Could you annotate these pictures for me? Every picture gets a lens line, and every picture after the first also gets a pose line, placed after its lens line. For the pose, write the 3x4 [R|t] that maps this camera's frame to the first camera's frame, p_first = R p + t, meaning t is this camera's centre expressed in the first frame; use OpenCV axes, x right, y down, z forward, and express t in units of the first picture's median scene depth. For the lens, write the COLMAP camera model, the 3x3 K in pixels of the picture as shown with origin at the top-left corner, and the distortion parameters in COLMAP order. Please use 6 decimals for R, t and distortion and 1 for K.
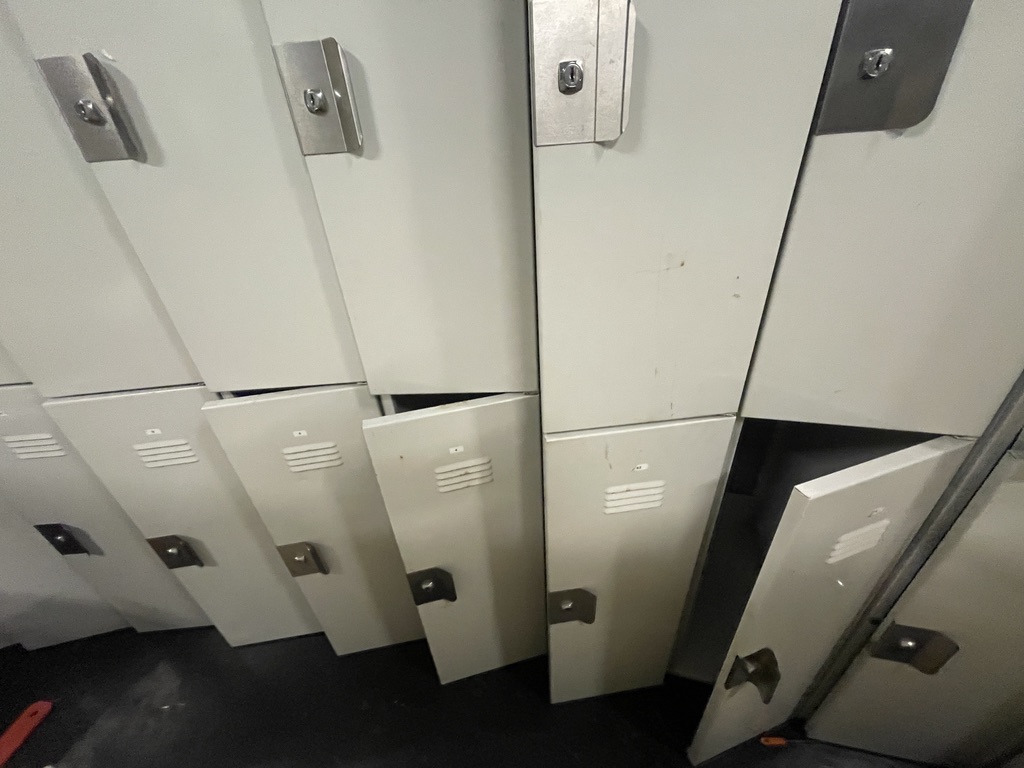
lens RADIAL K [[411.5, 0, 513.2], [0, 411.5, 385.7], [0, 0, 1]] dist [-0.003337, 0.000849]
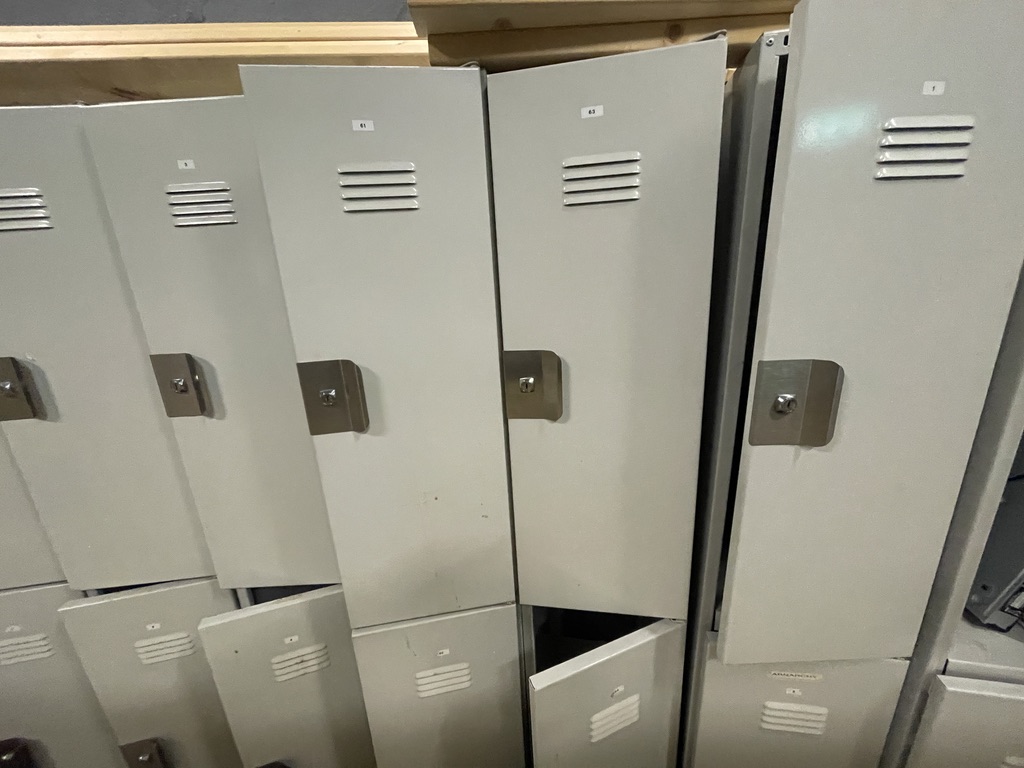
lens RADIAL K [[411.5, 0, 512.5], [0, 411.5, 384.6], [0, 0, 1]] dist [-0.003337, 0.000849]
pose [[0.997542, -0.014818, 0.068482, 0.409389], [0.032114, 0.965368, -0.258909, -0.213395], [-0.062274, 0.260472, 0.963471, -0.313258]]
